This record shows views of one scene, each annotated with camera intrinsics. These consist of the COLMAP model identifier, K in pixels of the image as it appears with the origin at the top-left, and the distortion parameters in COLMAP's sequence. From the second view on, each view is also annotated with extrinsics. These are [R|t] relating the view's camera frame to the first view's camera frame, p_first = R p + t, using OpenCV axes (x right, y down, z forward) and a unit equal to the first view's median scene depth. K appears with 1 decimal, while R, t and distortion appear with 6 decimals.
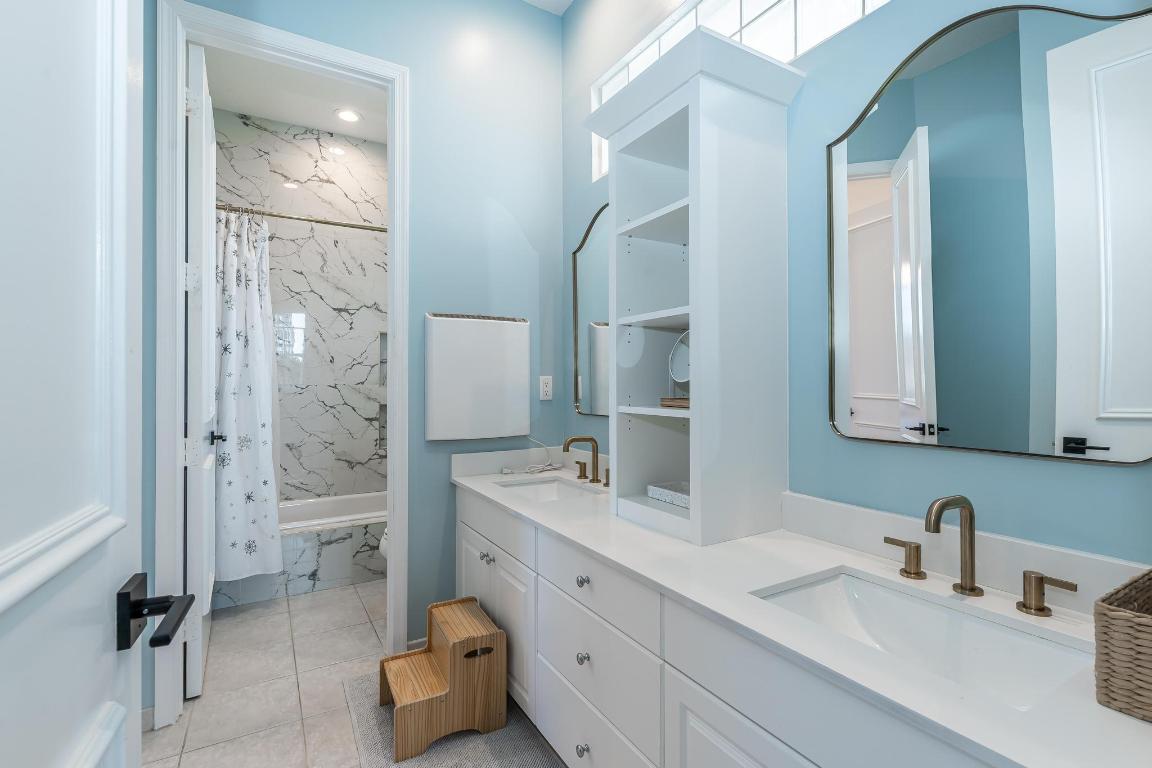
lens RADIAL K [[526.5, 0, 574.1], [0, 526.5, 384.4], [0, 0, 1]] dist [0.003156, -0.001681]
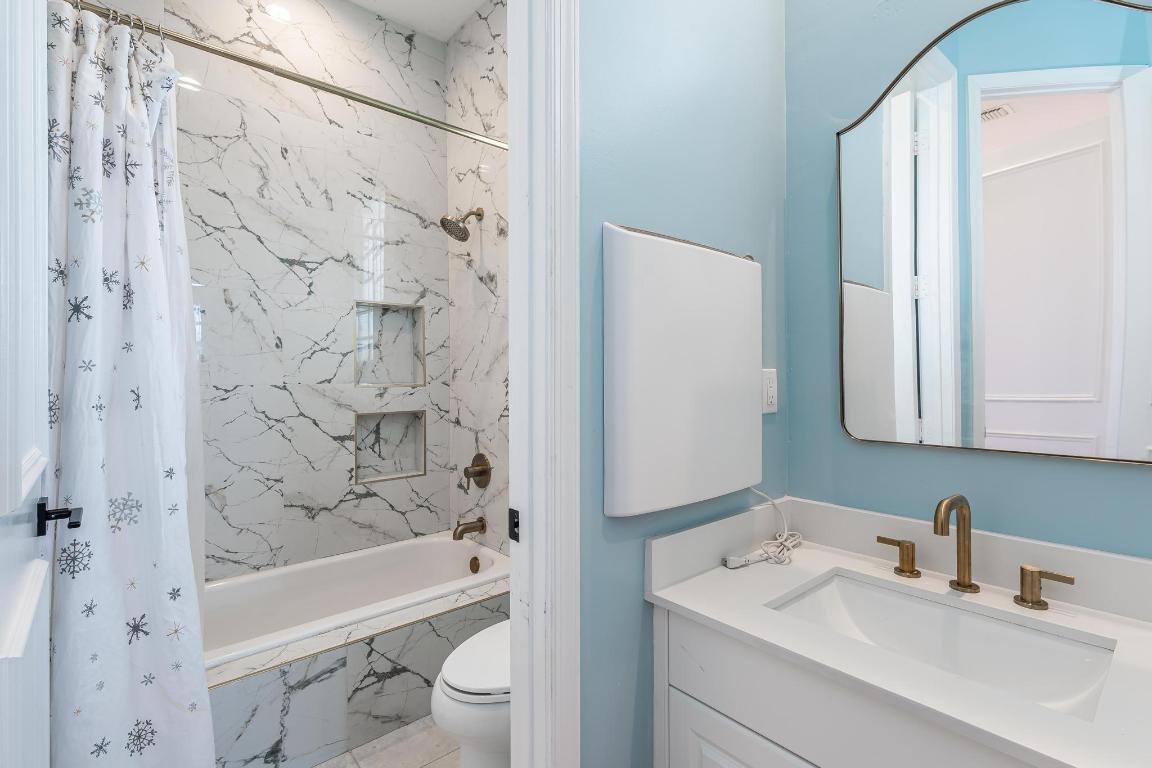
lens RADIAL K [[526.5, 0, 579.1], [0, 526.5, 374.9], [0, 0, 1]] dist [0.003156, -0.001681]
pose [[0.984788, -0.010018, 0.173473, -0.283170], [0.010802, 0.999935, -0.003578, -0.005418], [-0.173426, 0.005397, 0.984832, 0.430368]]
